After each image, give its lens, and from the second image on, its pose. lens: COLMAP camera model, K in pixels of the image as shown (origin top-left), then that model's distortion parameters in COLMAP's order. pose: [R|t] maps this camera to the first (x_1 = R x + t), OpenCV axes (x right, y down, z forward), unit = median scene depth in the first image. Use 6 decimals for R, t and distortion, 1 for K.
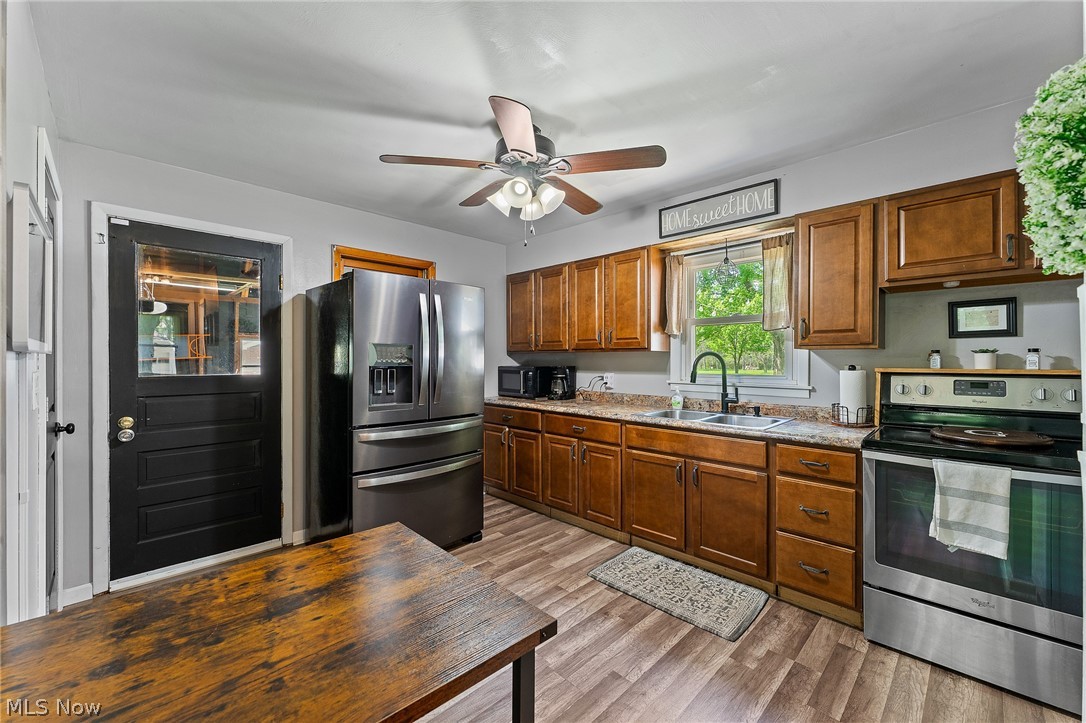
lens RADIAL K [[430.8, 0, 547.4], [0, 430.8, 358.6], [0, 0, 1]] dist [0.000868, 0.000260]
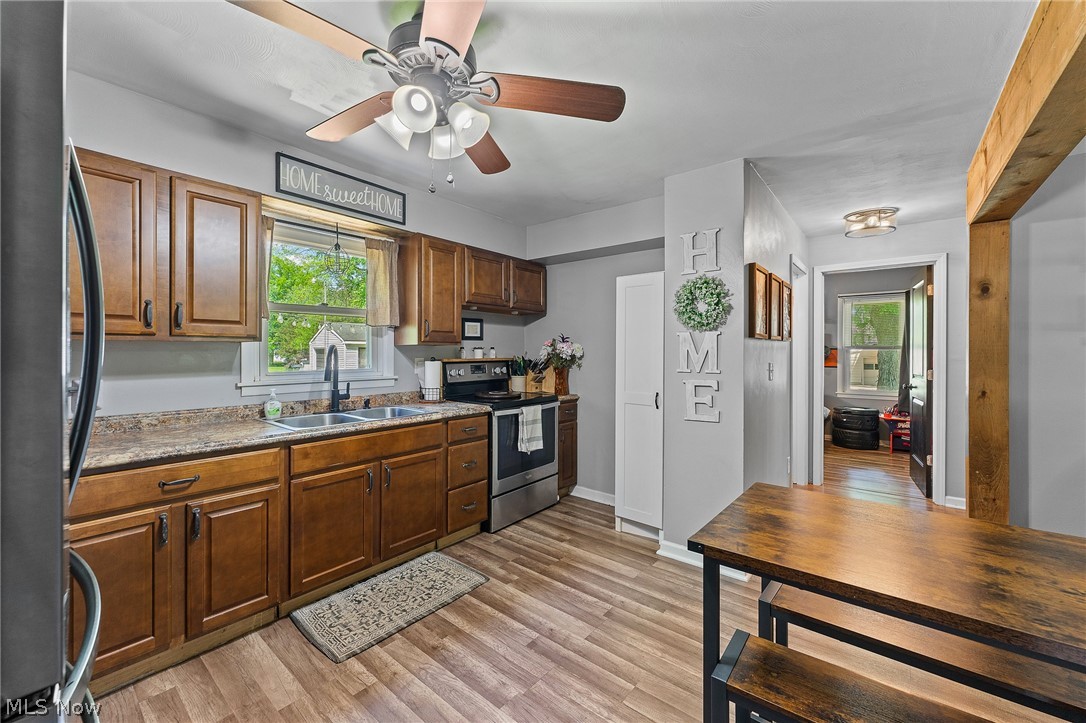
lens RADIAL K [[435.4, 0, 547.7], [0, 435.4, 351.6], [0, 0, 1]] dist [-0.000092, -0.000210]
pose [[-0.106563, 0.000470, 0.994306, -0.732893], [-0.001012, 0.999999, -0.000581, -0.002207], [-0.994305, -0.001068, -0.106563, 0.842913]]
